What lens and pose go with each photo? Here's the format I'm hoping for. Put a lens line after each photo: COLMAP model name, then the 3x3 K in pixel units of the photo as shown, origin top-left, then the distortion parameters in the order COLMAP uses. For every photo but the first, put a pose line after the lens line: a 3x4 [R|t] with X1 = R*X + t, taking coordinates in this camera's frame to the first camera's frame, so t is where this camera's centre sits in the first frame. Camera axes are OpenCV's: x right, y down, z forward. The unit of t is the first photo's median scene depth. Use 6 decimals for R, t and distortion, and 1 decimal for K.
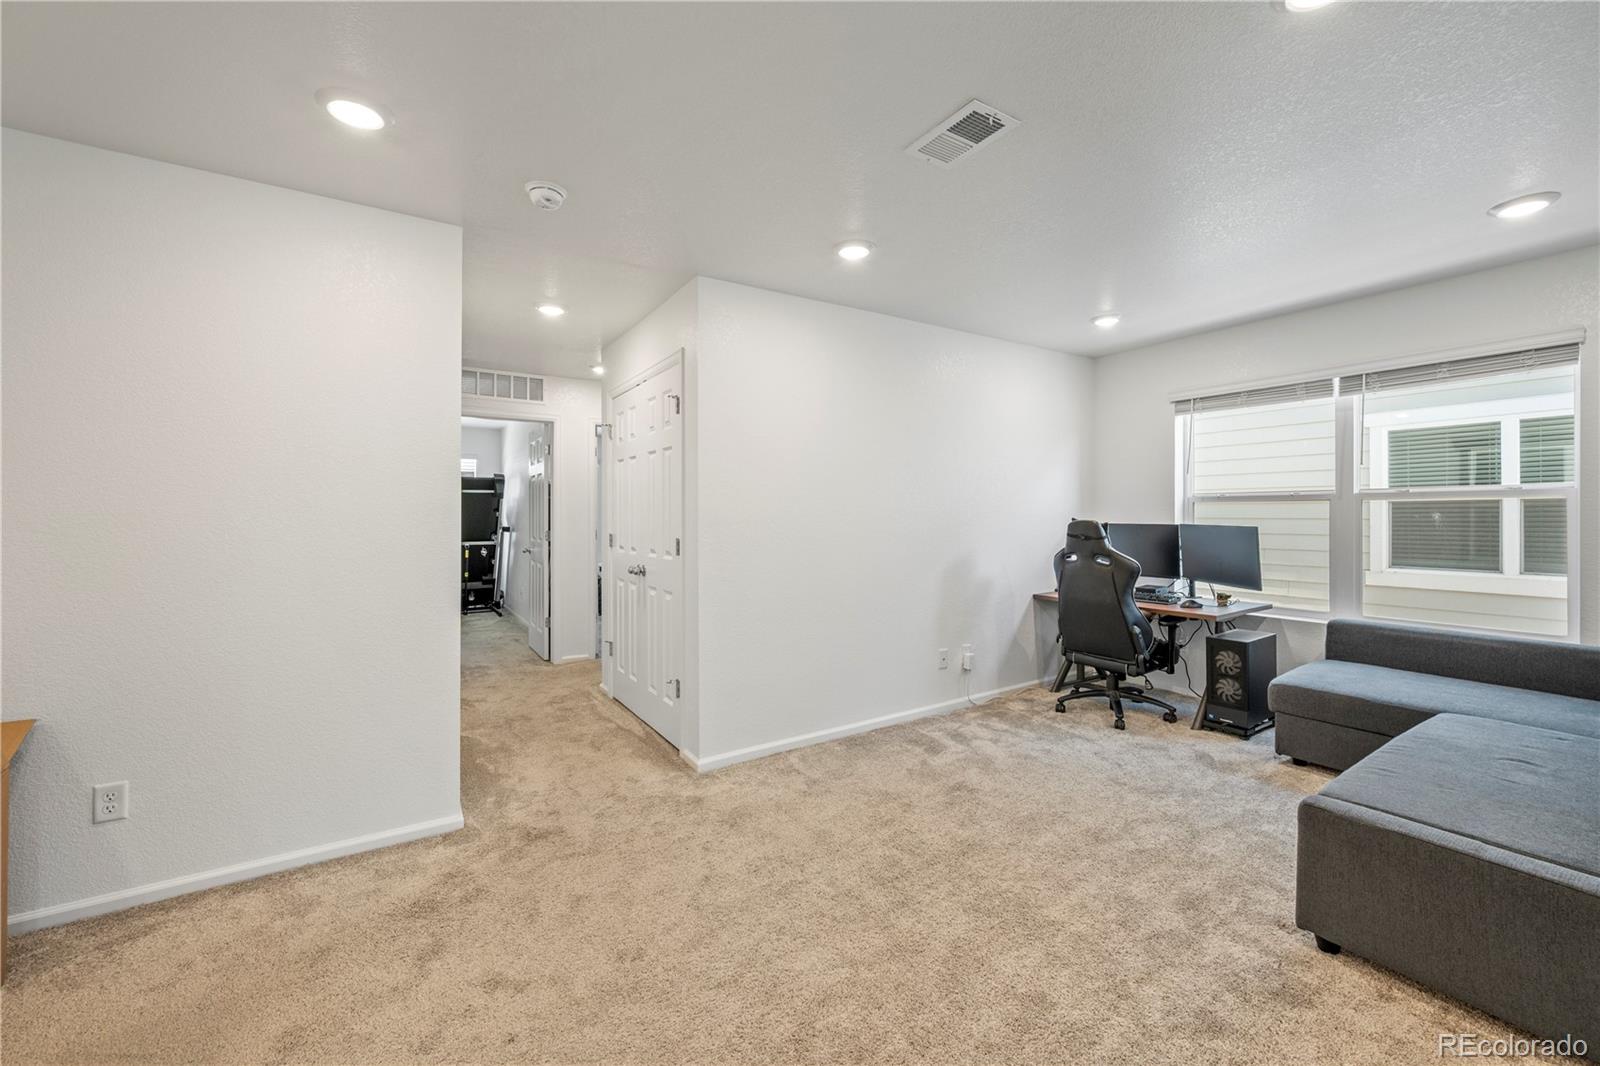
lens RADIAL K [[635.0, 0, 804.4], [0, 635.0, 521.5], [0, 0, 1]] dist [-0.002566, 0.000153]
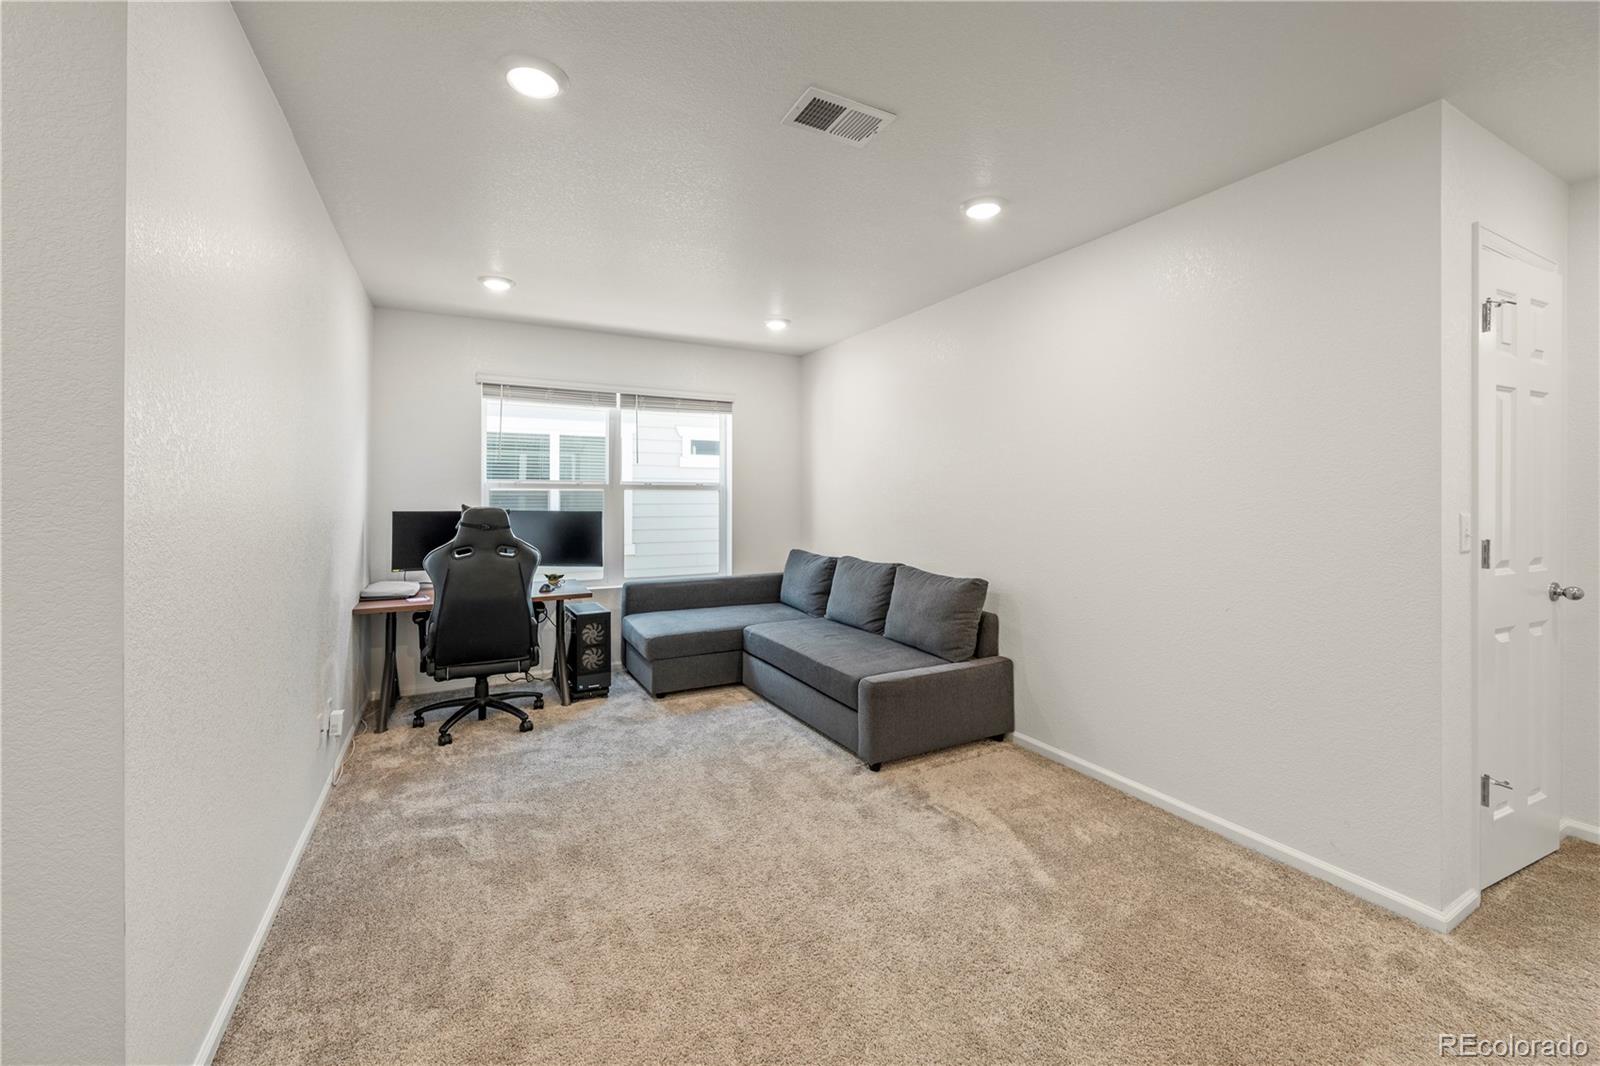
lens RADIAL K [[635.0, 0, 810.1], [0, 635.0, 502.8], [0, 0, 1]] dist [-0.002566, 0.000153]
pose [[0.082594, -0.000562, 0.996583, -0.407109], [0.009369, 0.999956, -0.000213, -0.003301], [-0.996539, 0.009354, 0.082596, 0.522620]]
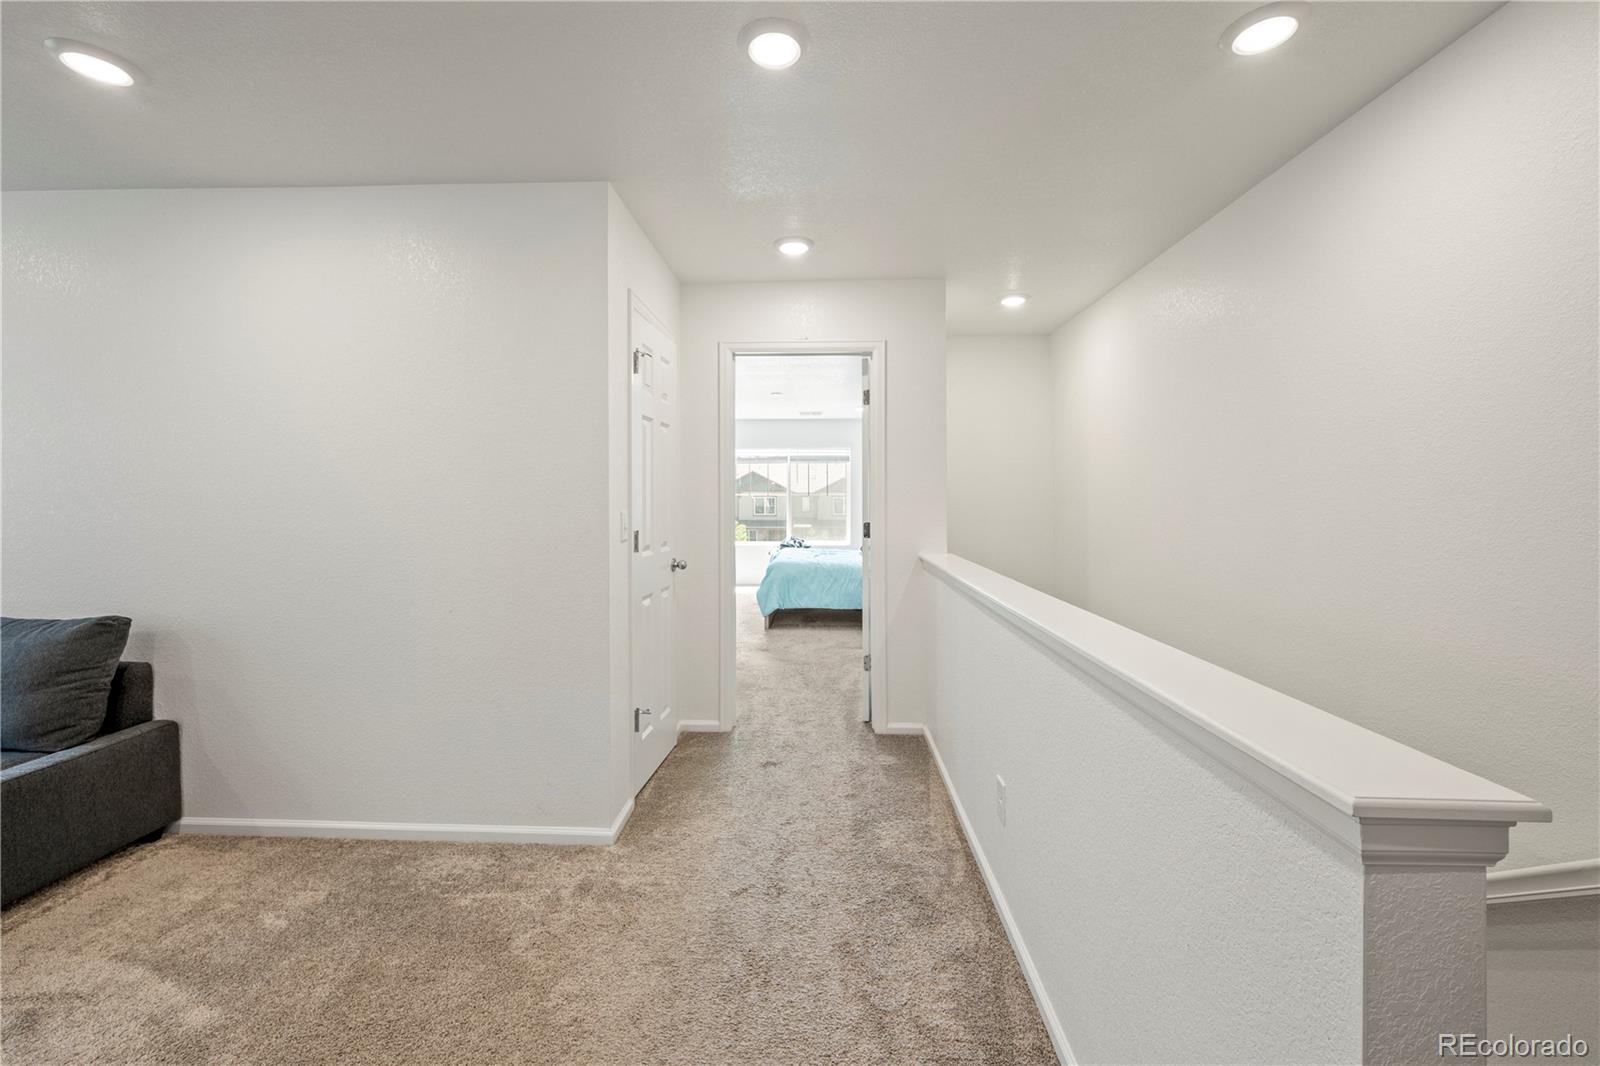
lens RADIAL K [[635.0, 0, 793.1], [0, 635.0, 500.0], [0, 0, 1]] dist [-0.002566, 0.000153]
pose [[-0.812491, 0.003659, 0.582962, -0.383294], [0.008337, 0.999951, 0.005343, -0.003570], [-0.582914, 0.009201, -0.812482, 0.471939]]
